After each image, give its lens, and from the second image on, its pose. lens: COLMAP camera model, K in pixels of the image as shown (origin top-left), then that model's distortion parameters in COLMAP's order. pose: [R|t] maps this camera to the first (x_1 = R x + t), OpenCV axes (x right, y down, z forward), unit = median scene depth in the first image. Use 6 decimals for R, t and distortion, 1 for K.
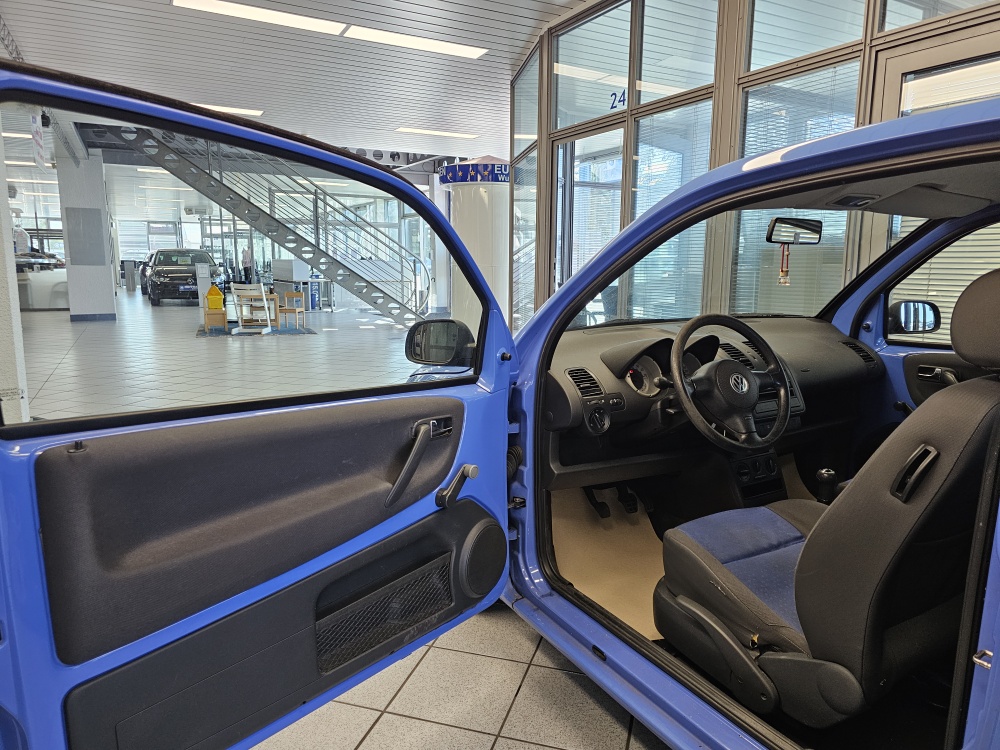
lens RADIAL K [[673.3, 0, 496.5], [0, 673.3, 375.0], [0, 0, 1]] dist [0.038535, -0.042262]
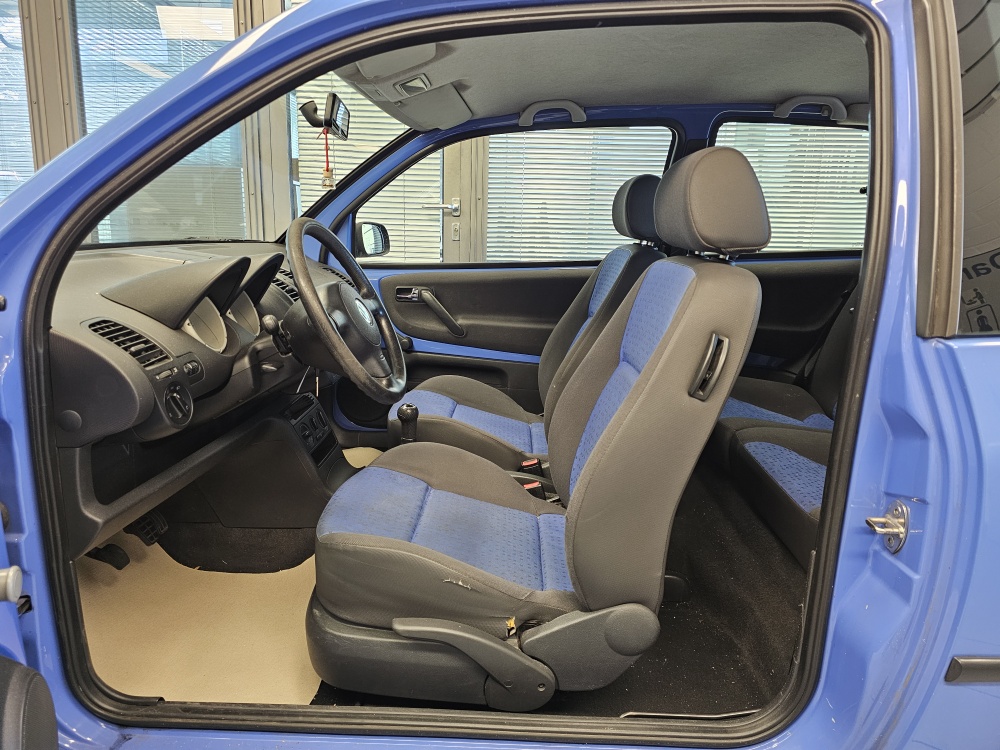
lens RADIAL K [[673.3, 0, 496.8], [0, 673.3, 374.7], [0, 0, 1]] dist [0.038535, -0.042262]
pose [[0.506593, -0.172172, 0.844820, -0.137892], [0.118765, 0.984453, 0.129411, 0.000647], [-0.853966, 0.034777, 0.519165, 0.343285]]
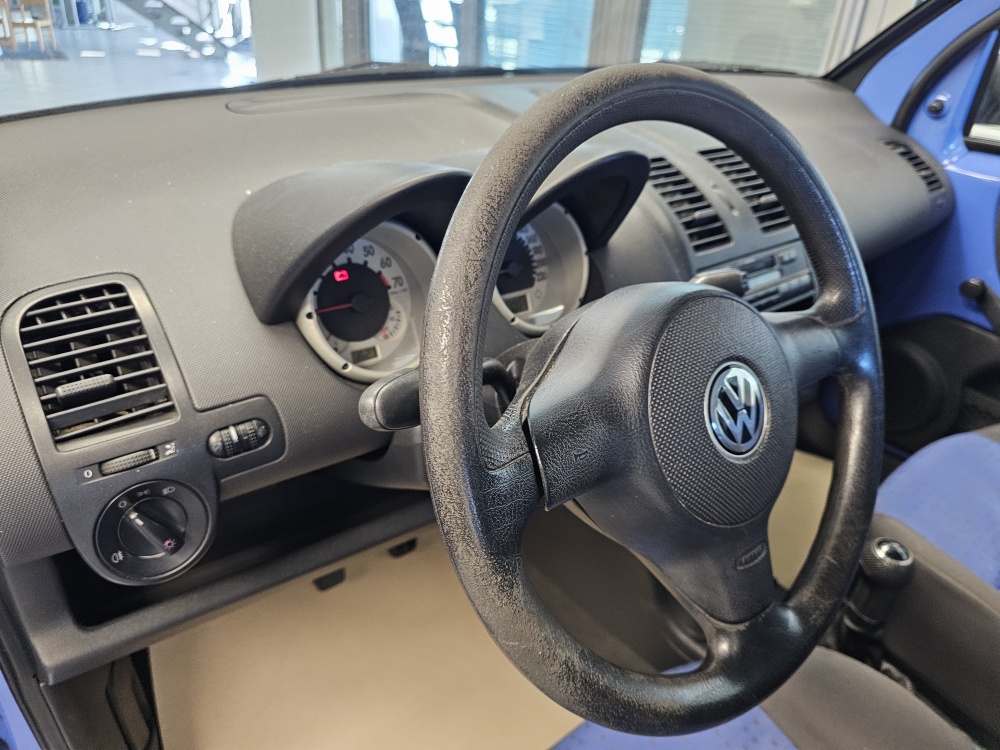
lens RADIAL K [[673.3, 0, 500.4], [0, 673.3, 380.4], [0, 0, 1]] dist [0.038535, -0.042262]
pose [[0.984363, -0.033742, 0.172888, 0.168619], [-0.030537, 0.933934, 0.356138, -0.052419], [-0.173483, -0.355848, 0.918300, 0.560838]]
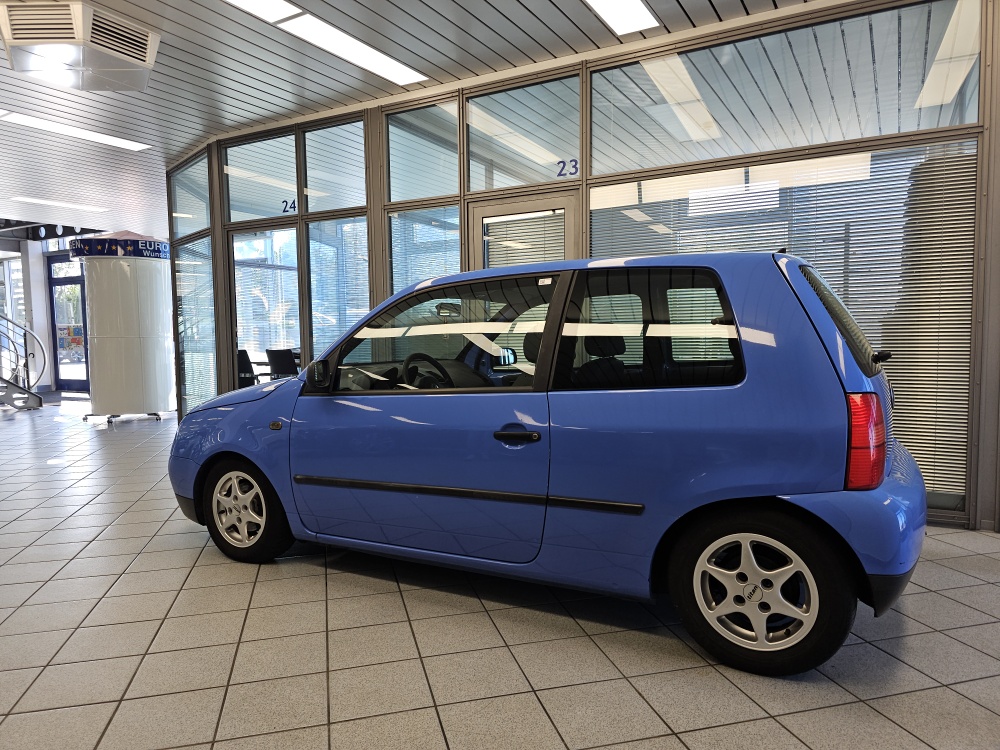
lens RADIAL K [[673.3, 0, 500.8], [0, 673.3, 378.3], [0, 0, 1]] dist [0.038535, -0.042262]
pose [[0.848448, -0.059143, 0.525964, -0.332313], [0.109725, 0.991803, -0.065476, 0.087730], [-0.517780, 0.113264, 0.847983, -0.496546]]
